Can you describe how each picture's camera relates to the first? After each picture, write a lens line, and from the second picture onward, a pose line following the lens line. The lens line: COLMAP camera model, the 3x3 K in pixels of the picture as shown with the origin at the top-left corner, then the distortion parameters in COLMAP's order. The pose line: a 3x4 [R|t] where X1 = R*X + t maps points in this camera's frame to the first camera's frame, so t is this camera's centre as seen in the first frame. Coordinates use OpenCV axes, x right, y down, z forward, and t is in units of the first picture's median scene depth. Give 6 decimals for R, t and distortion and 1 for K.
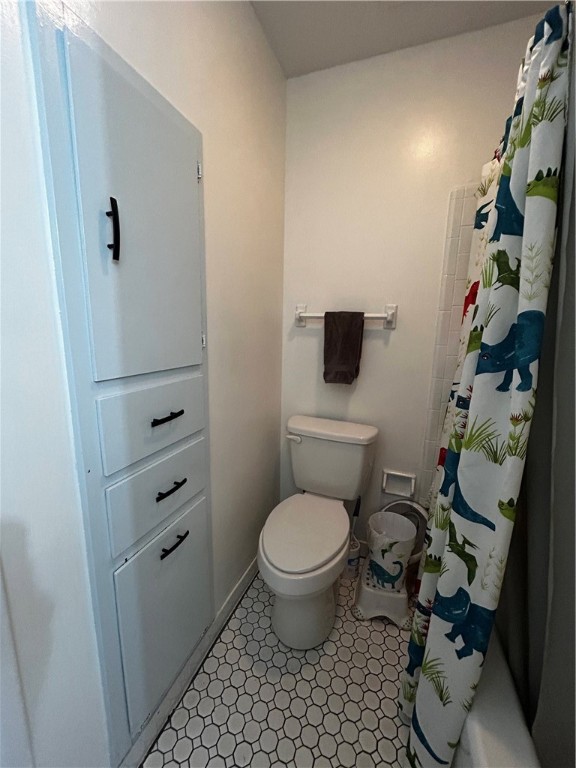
lens RADIAL K [[310.0, 0, 290.2], [0, 310.0, 385.0], [0, 0, 1]] dist [-0.002575, 0.002073]
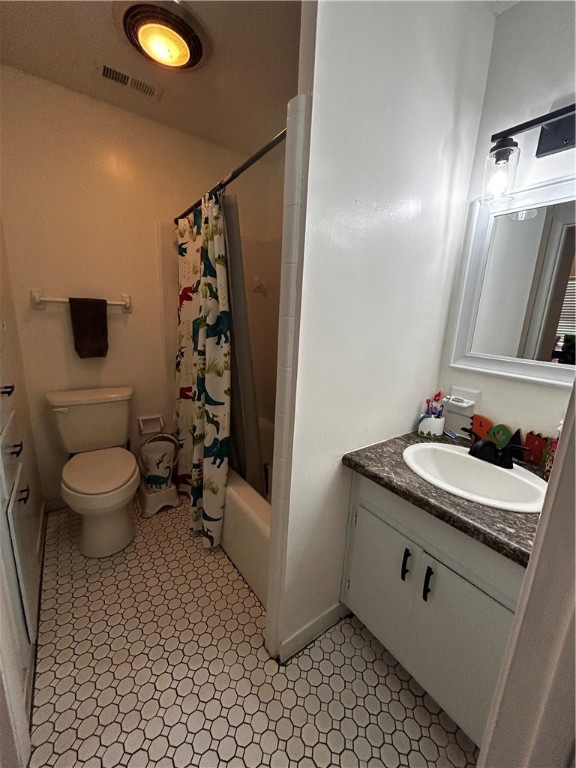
lens RADIAL K [[310.0, 0, 285.1], [0, 310.0, 383.5], [0, 0, 1]] dist [-0.002575, 0.002073]
pose [[0.574422, -0.174736, 0.799692, -0.512201], [0.121132, 0.984340, 0.128072, 0.038280], [-0.809547, 0.023301, 0.586593, -0.417175]]
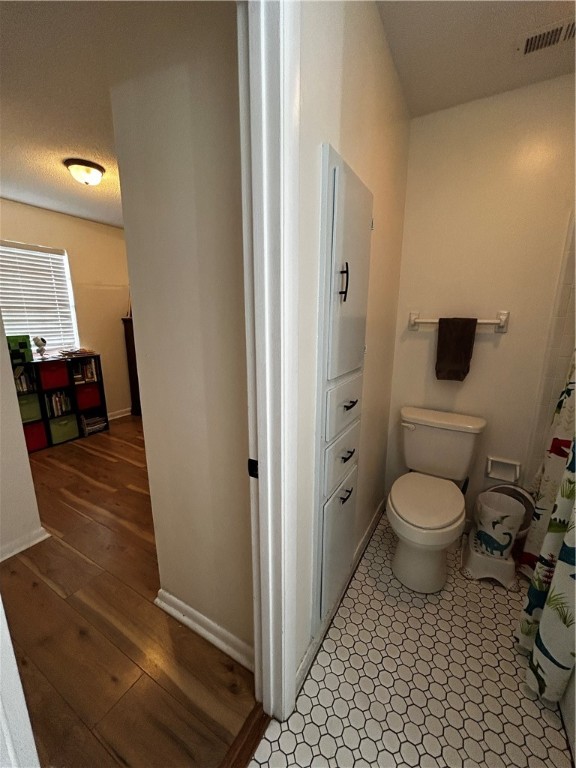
lens RADIAL K [[310.0, 0, 290.2], [0, 310.0, 383.8], [0, 0, 1]] dist [-0.002575, 0.002073]
pose [[0.984935, 0.018522, -0.171928, -0.293393], [-0.014275, 0.999562, 0.025905, -0.016305], [0.172333, -0.023061, 0.984769, -0.308523]]
